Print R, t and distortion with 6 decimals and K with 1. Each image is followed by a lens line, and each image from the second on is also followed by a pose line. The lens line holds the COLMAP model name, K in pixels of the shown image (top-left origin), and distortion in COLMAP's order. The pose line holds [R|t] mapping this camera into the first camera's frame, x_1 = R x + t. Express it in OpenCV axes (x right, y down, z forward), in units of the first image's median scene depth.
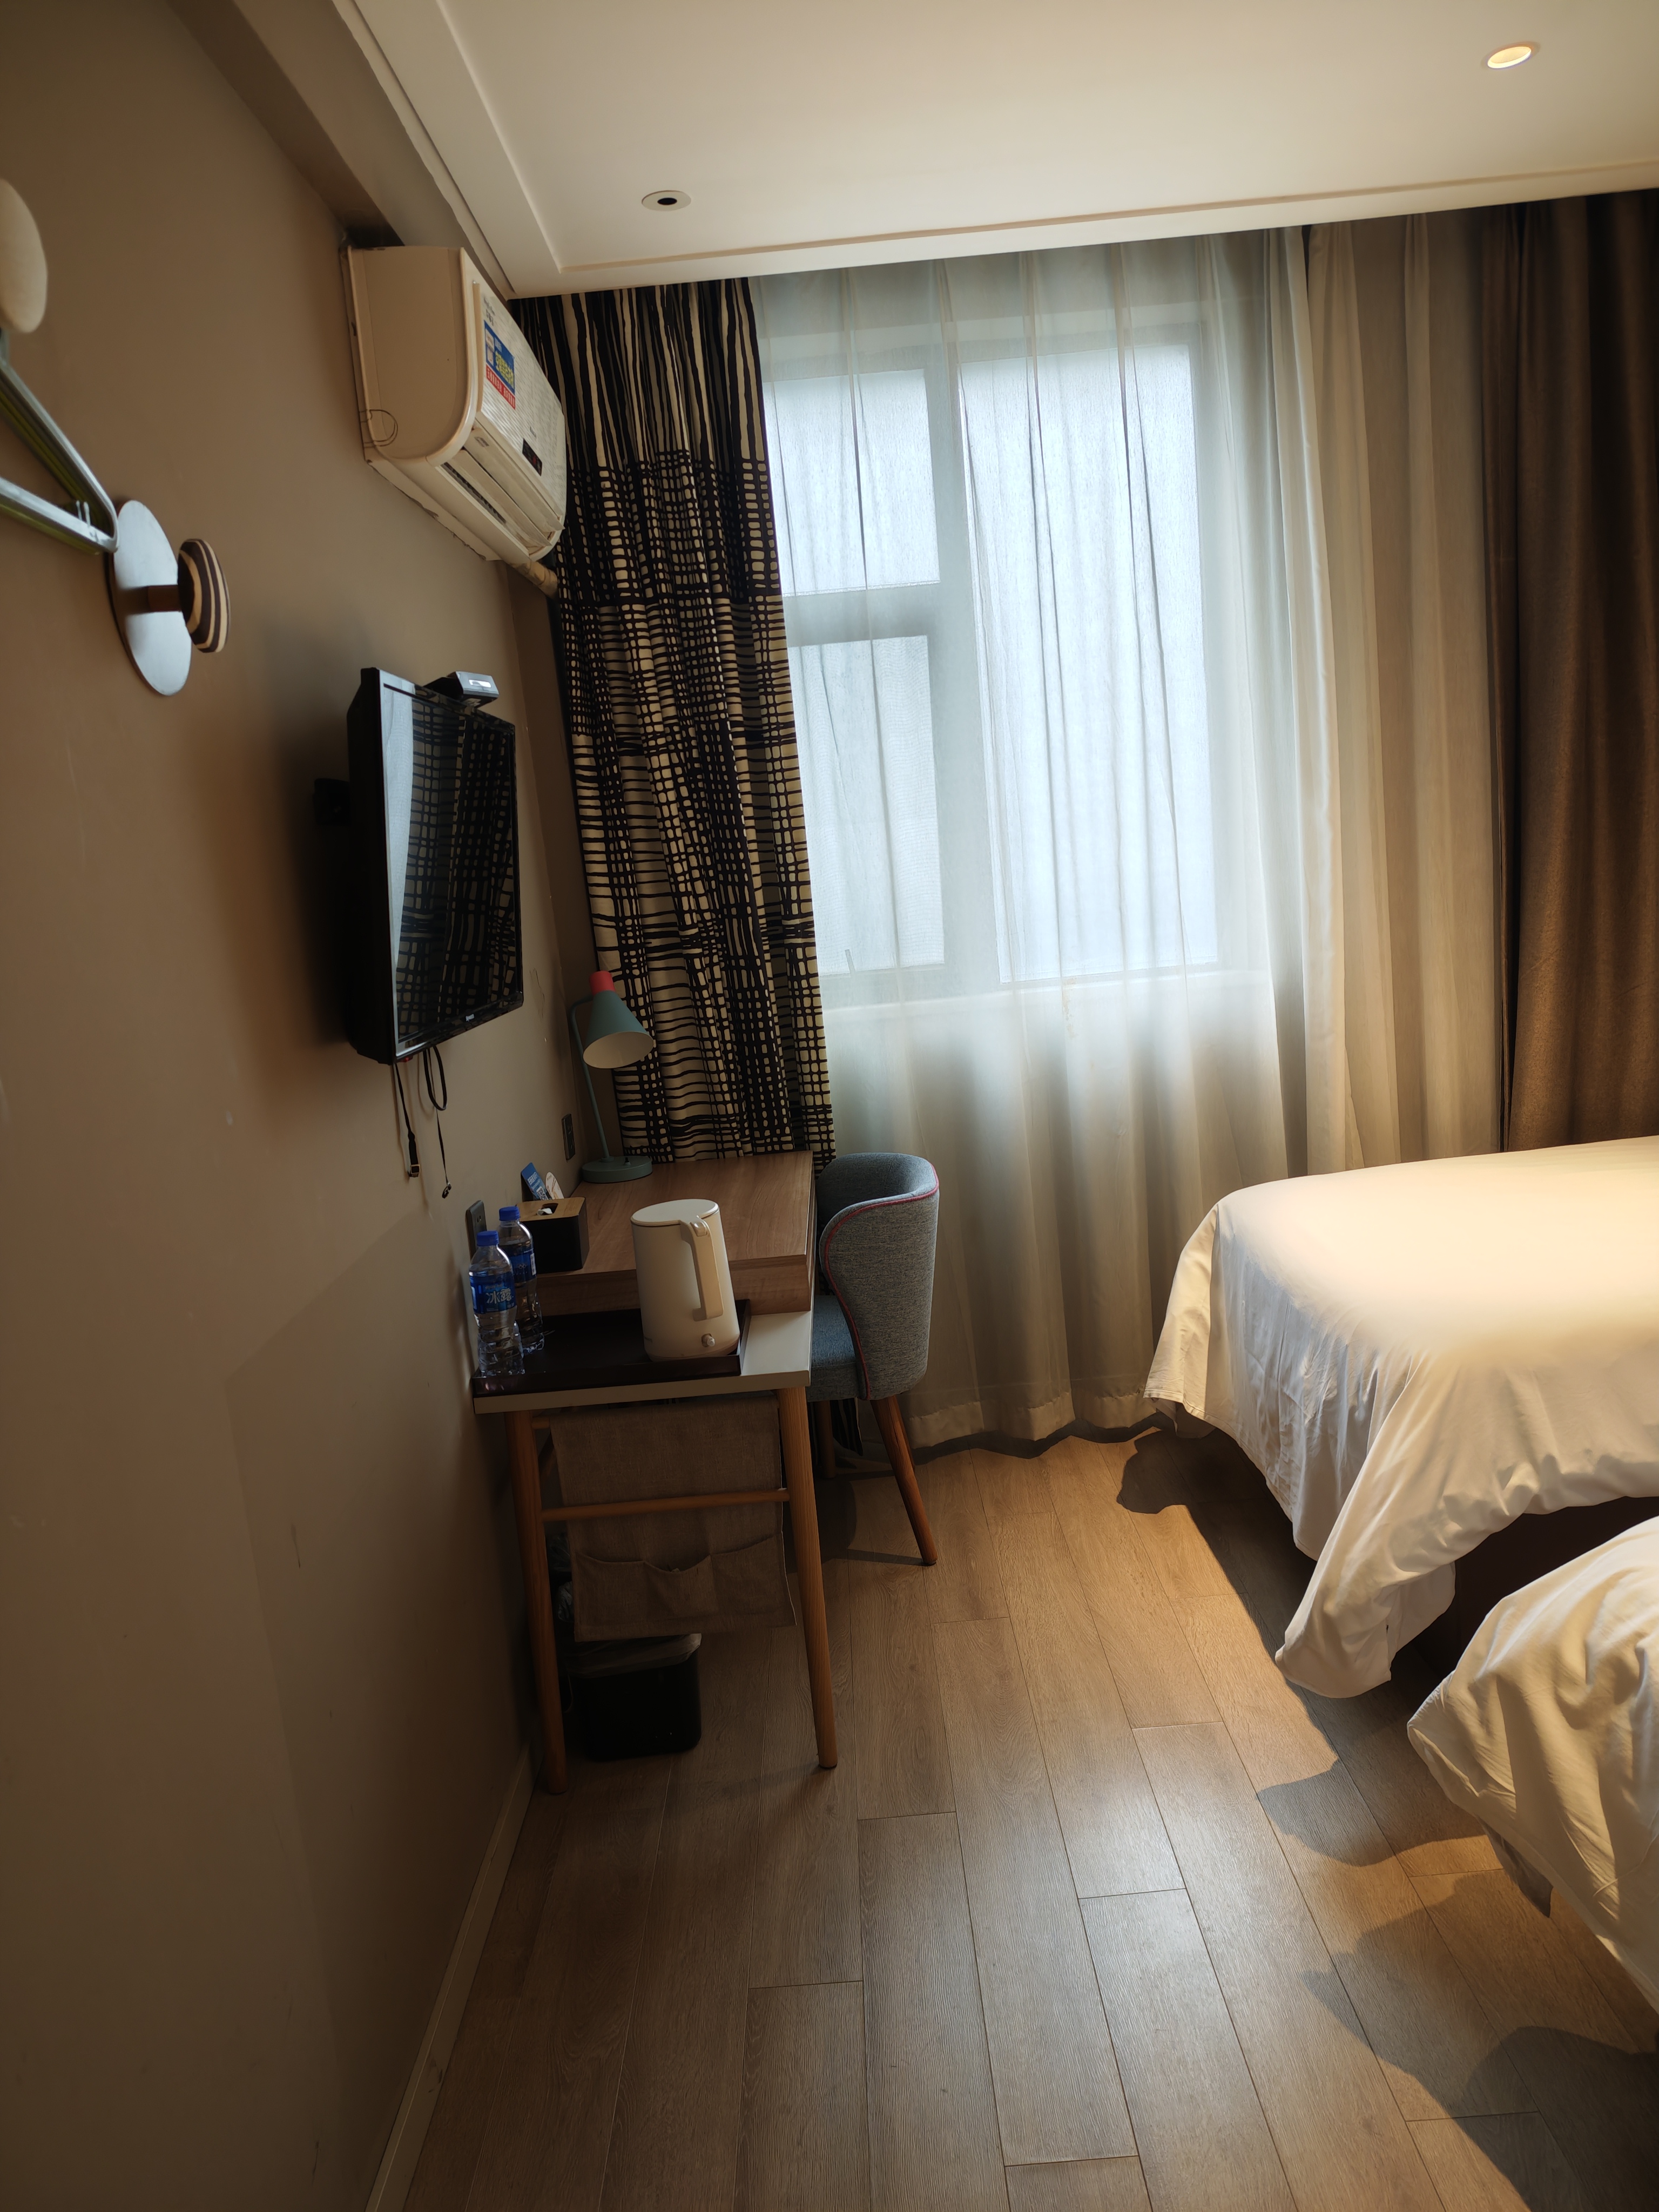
lens RADIAL K [[1579.4, 0, 829.5], [0, 1579.4, 1106.0], [0, 0, 1]] dist [0.141582, -0.165319]
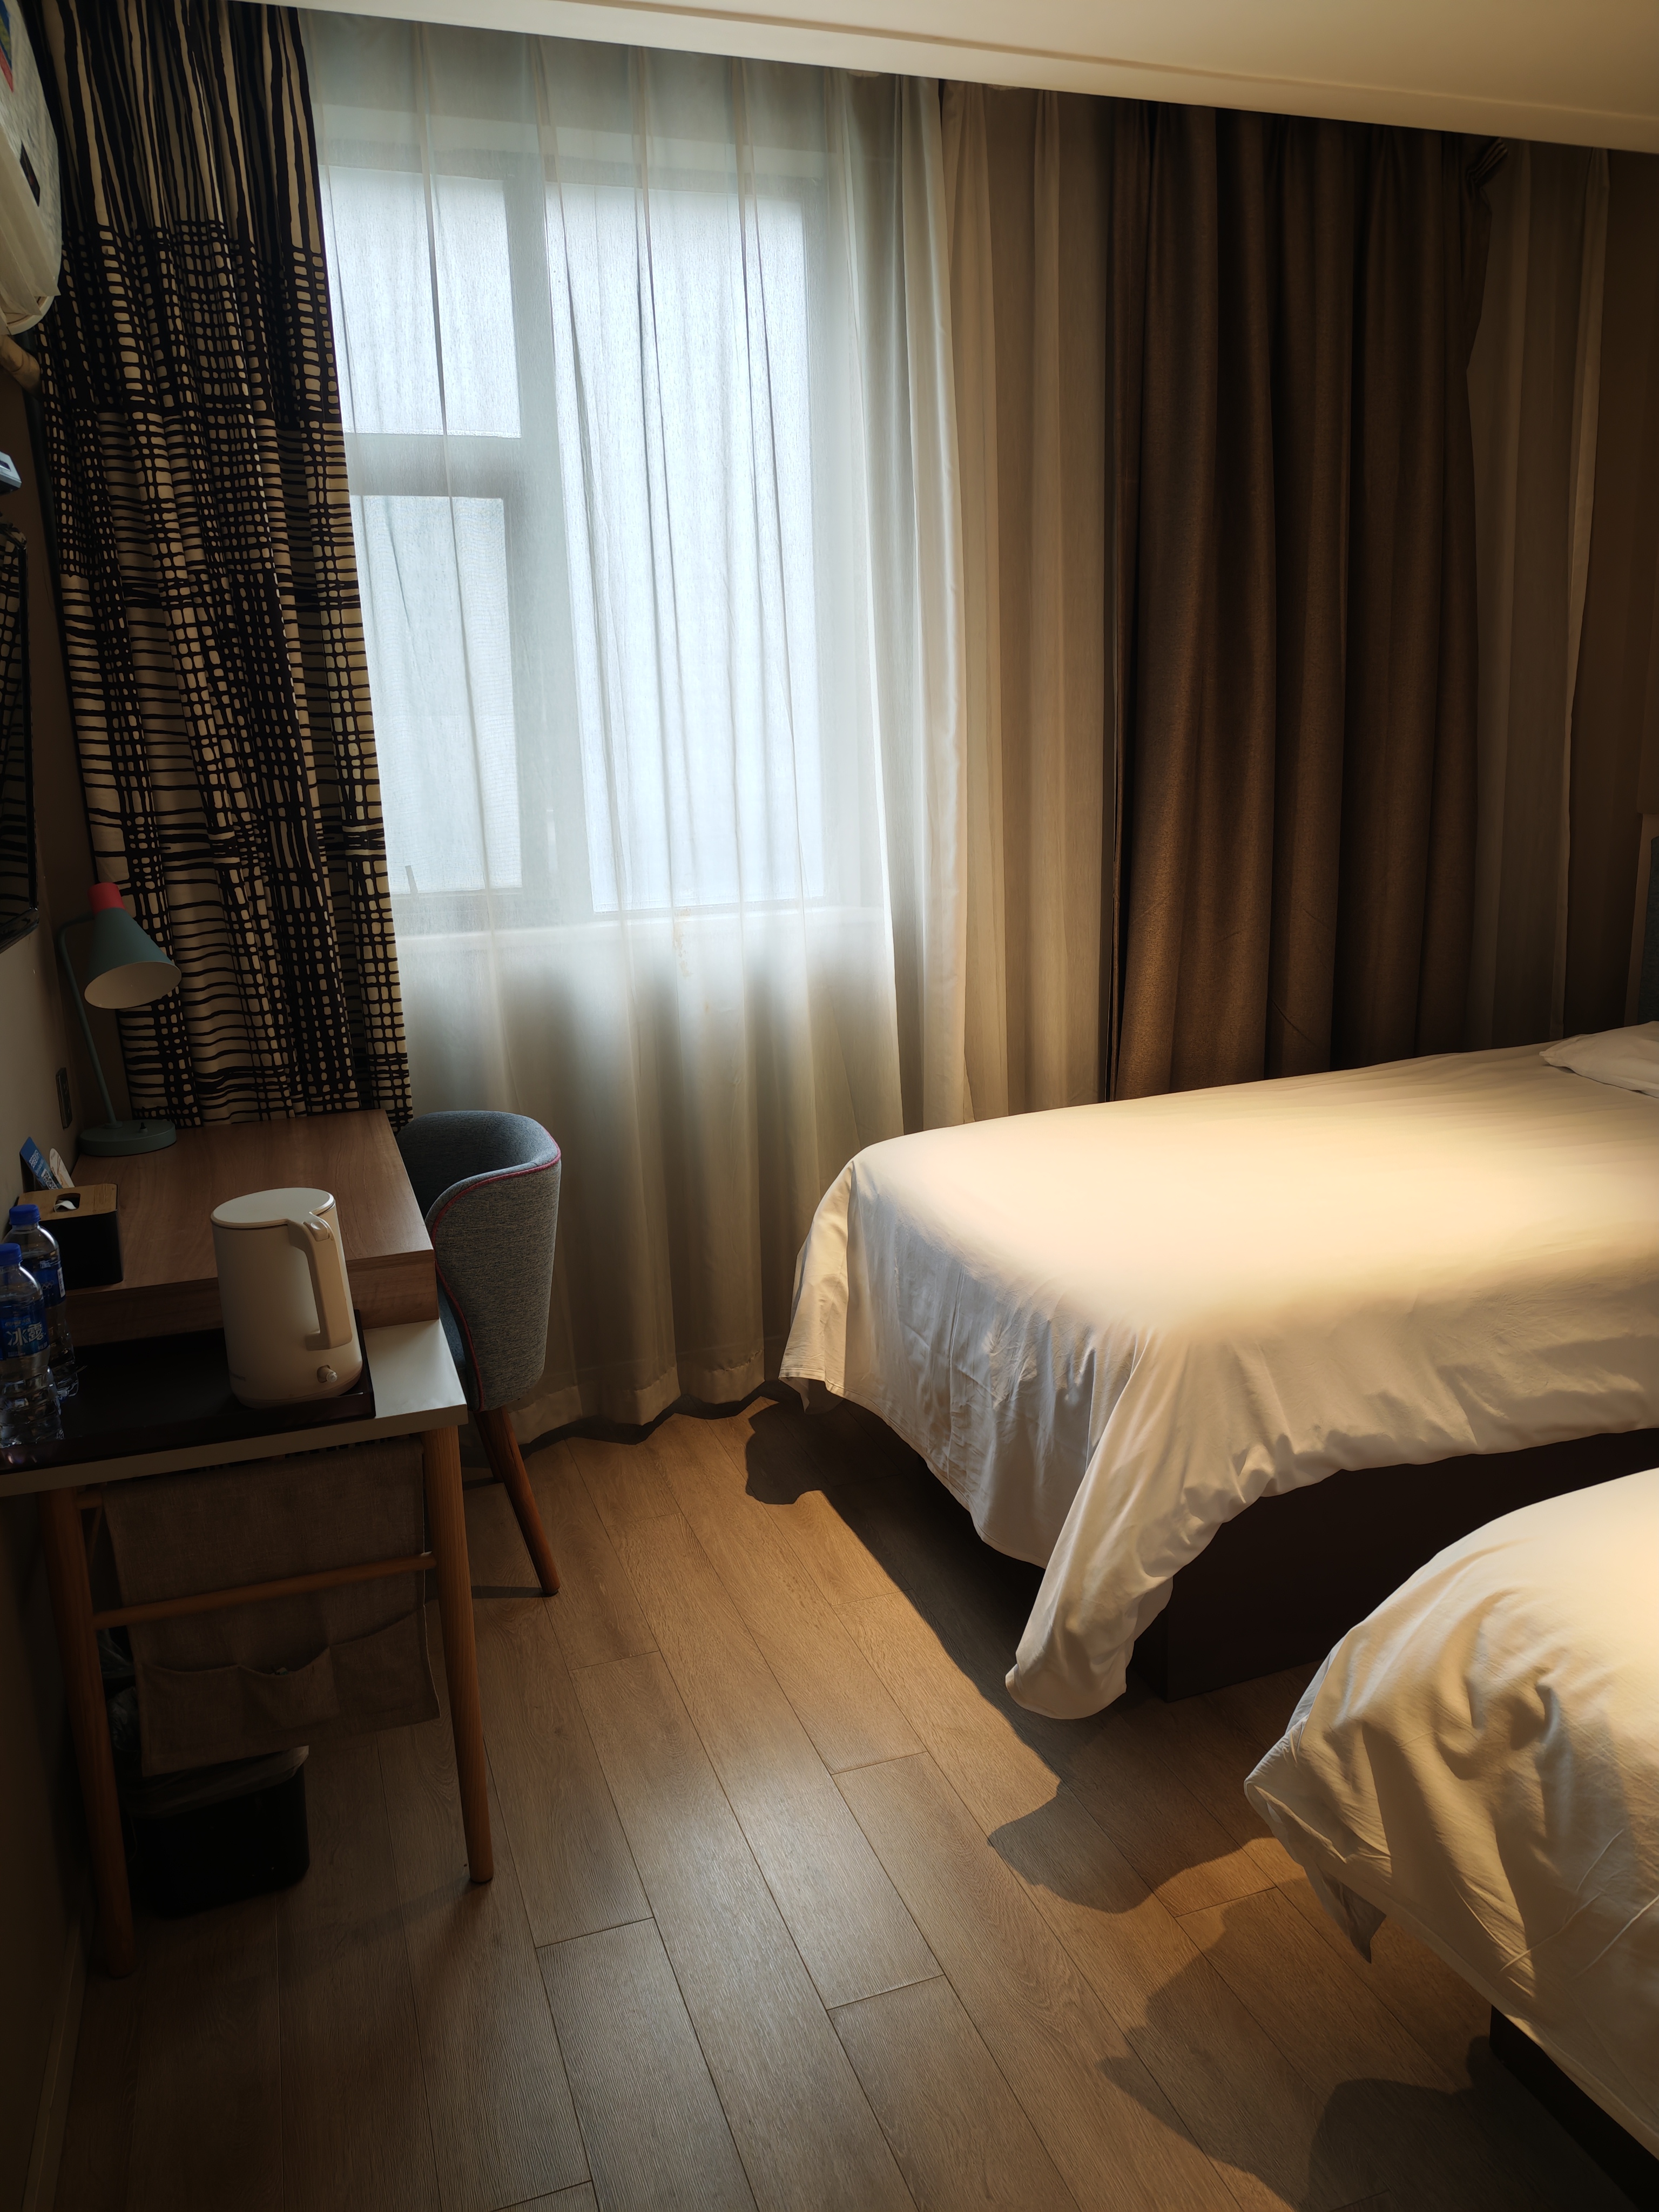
lens RADIAL K [[1628.1, 0, 829.5], [0, 1628.1, 1106.0], [0, 0, 1]] dist [-0.005466, 0.003139]
pose [[0.947303, -0.013731, 0.320044, -0.065152], [0.000815, 0.999181, 0.040456, -0.007939], [-0.320338, -0.038063, 0.946538, 0.131328]]
